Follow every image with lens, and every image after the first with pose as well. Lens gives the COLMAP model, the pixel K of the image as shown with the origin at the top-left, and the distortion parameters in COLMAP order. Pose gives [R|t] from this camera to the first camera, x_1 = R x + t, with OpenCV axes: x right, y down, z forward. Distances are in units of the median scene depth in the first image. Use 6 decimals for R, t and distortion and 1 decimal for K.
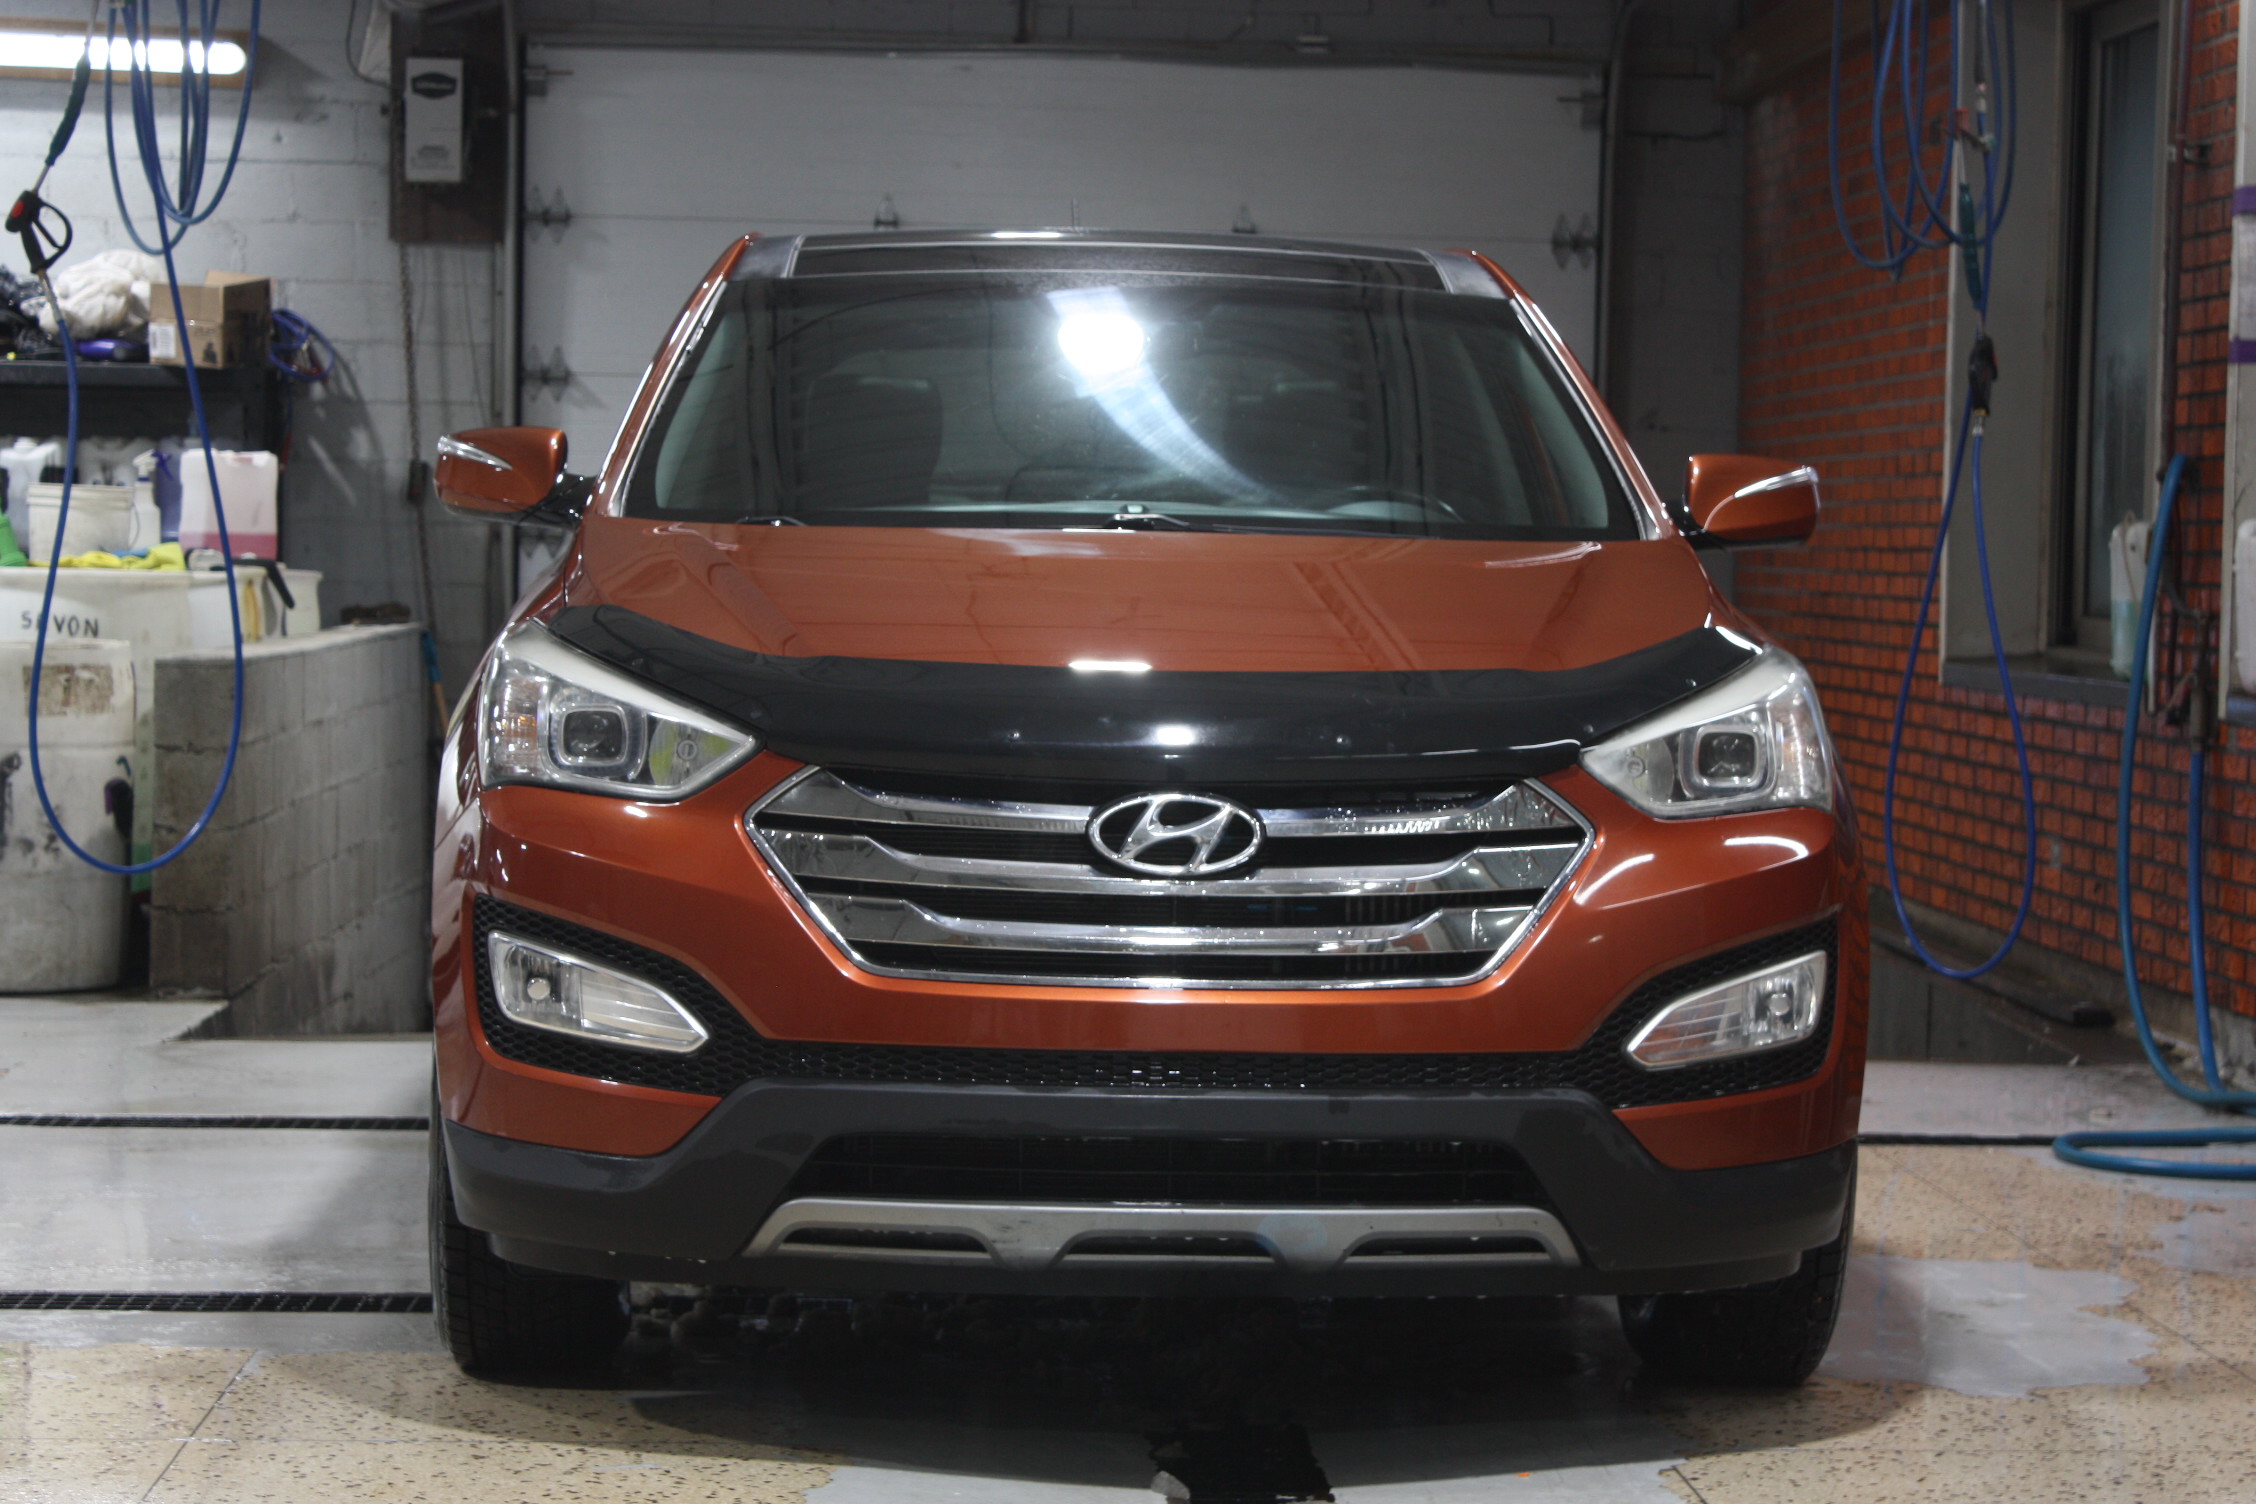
lens RADIAL K [[4981.7, 0, 1127.7], [0, 4981.7, 753.8], [0, 0, 1]] dist [0.010940, 0.000000]
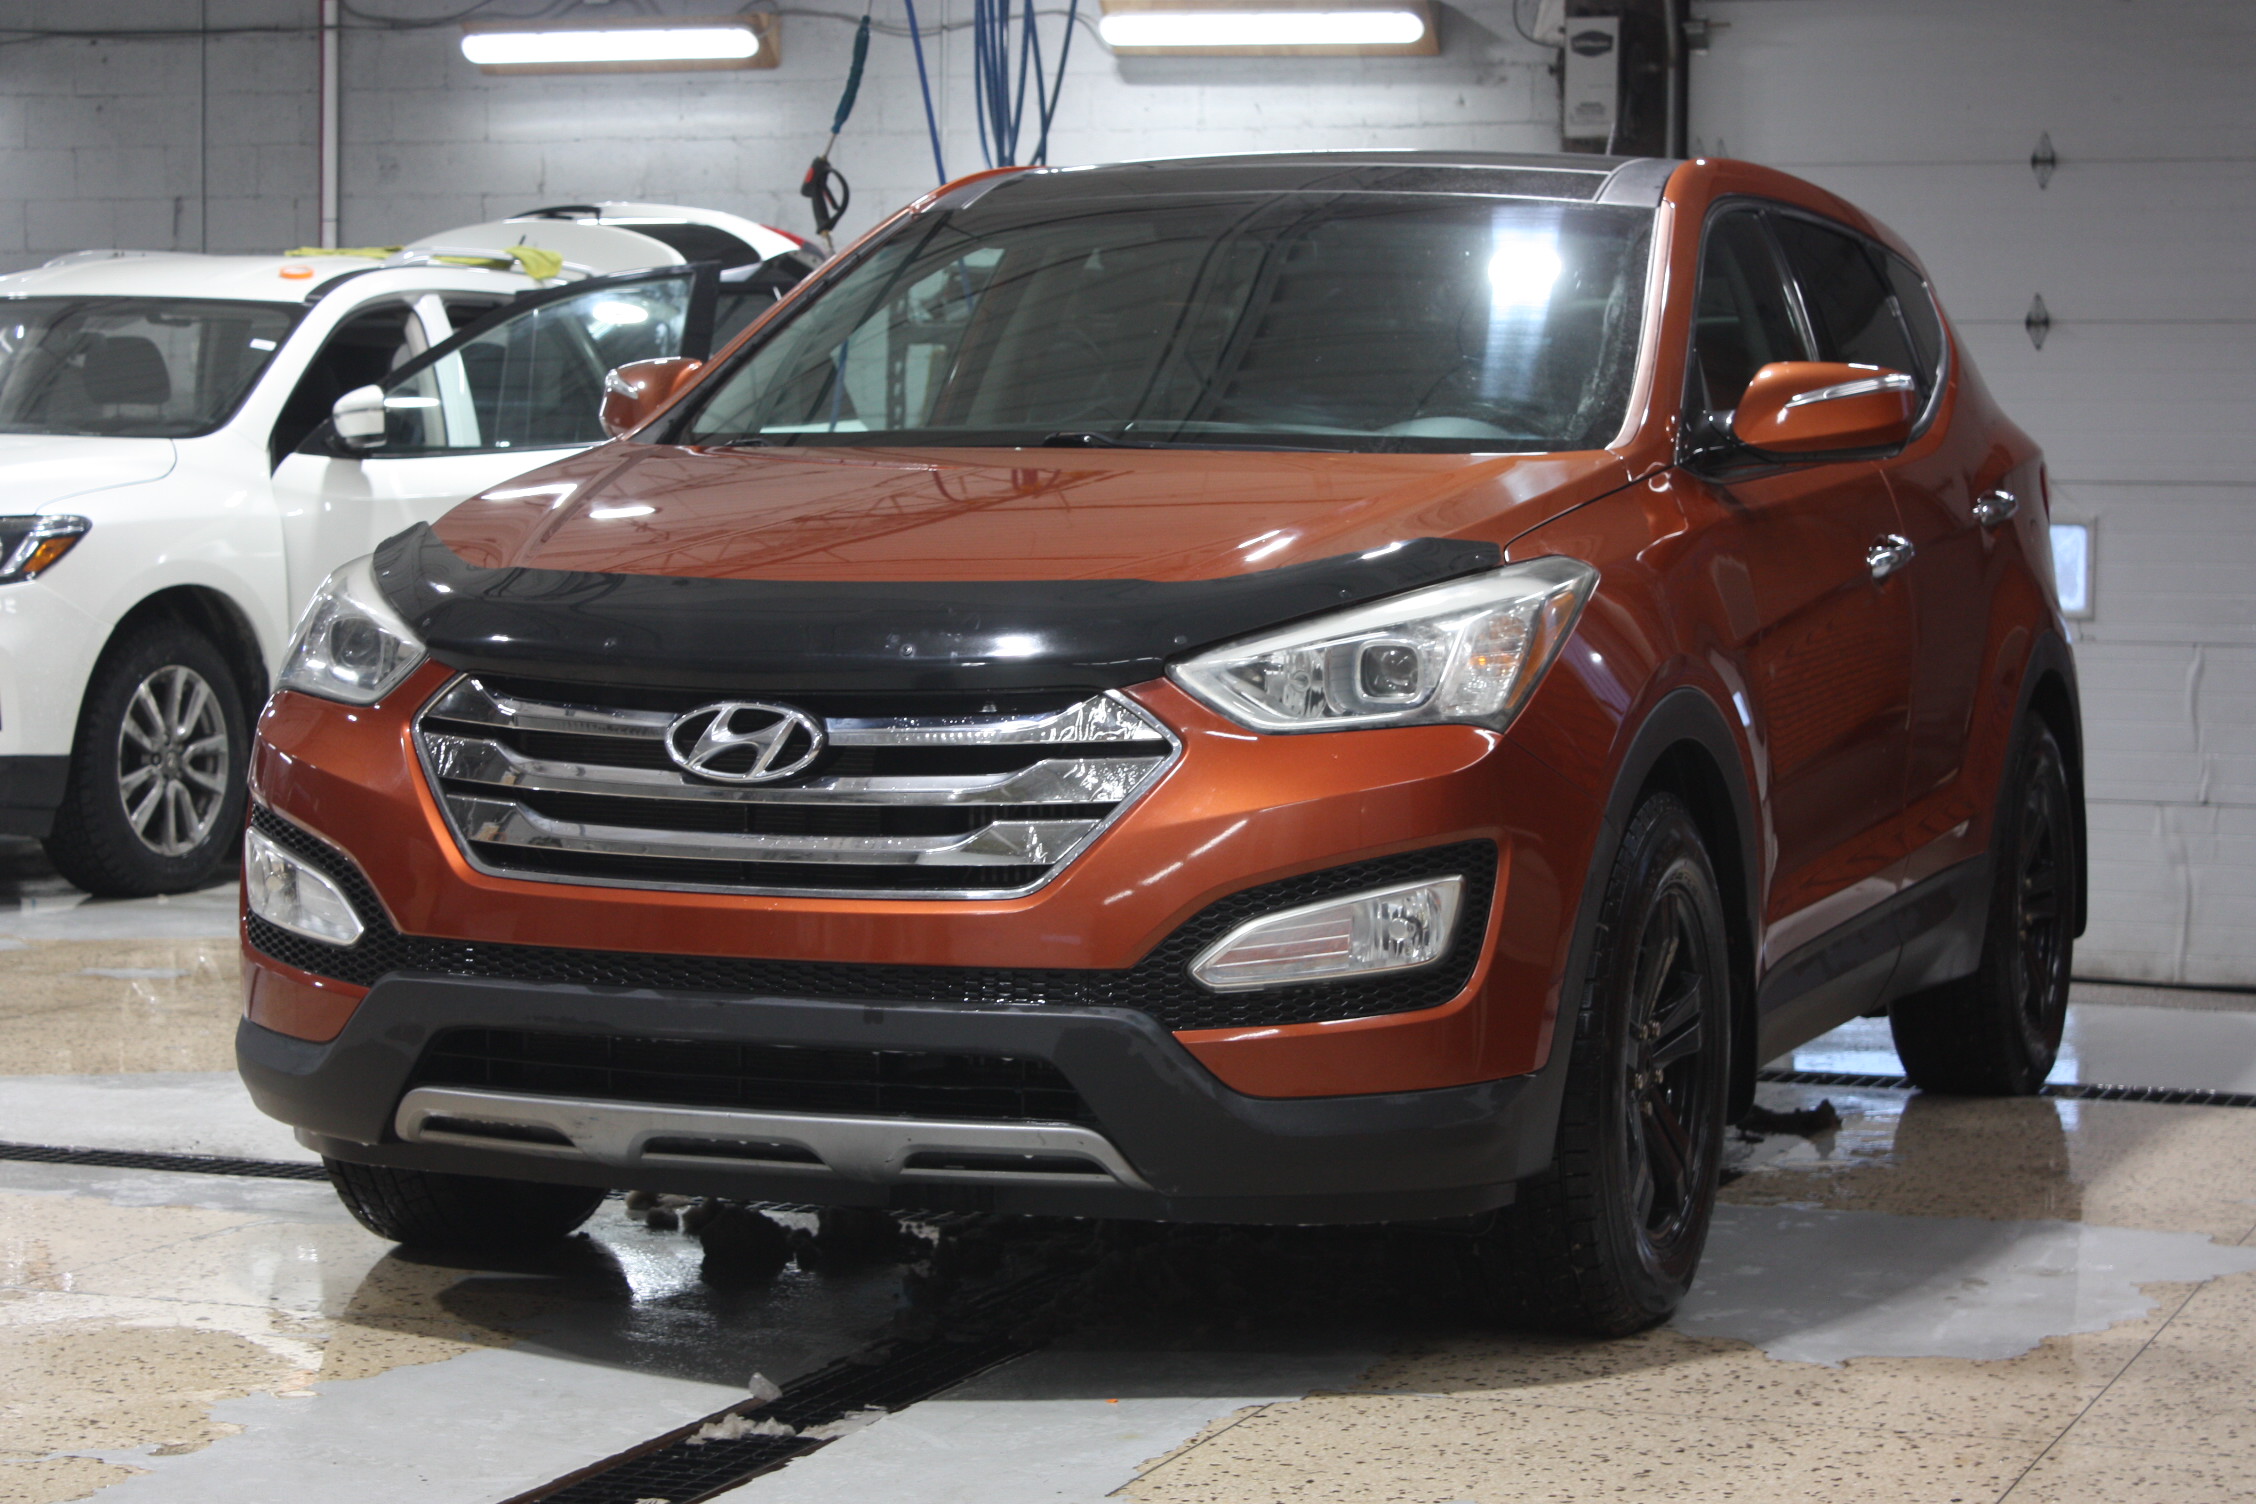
lens RADIAL K [[4829.0, 0, 1128.1], [0, 4829.0, 748.4], [0, 0, 1]] dist [0.046692, 0.000000]
pose [[0.912508, 0.012042, -0.408882, 0.473382], [-0.009299, 0.999919, 0.008696, 0.008156], [0.408953, -0.004133, 0.912546, 0.136478]]
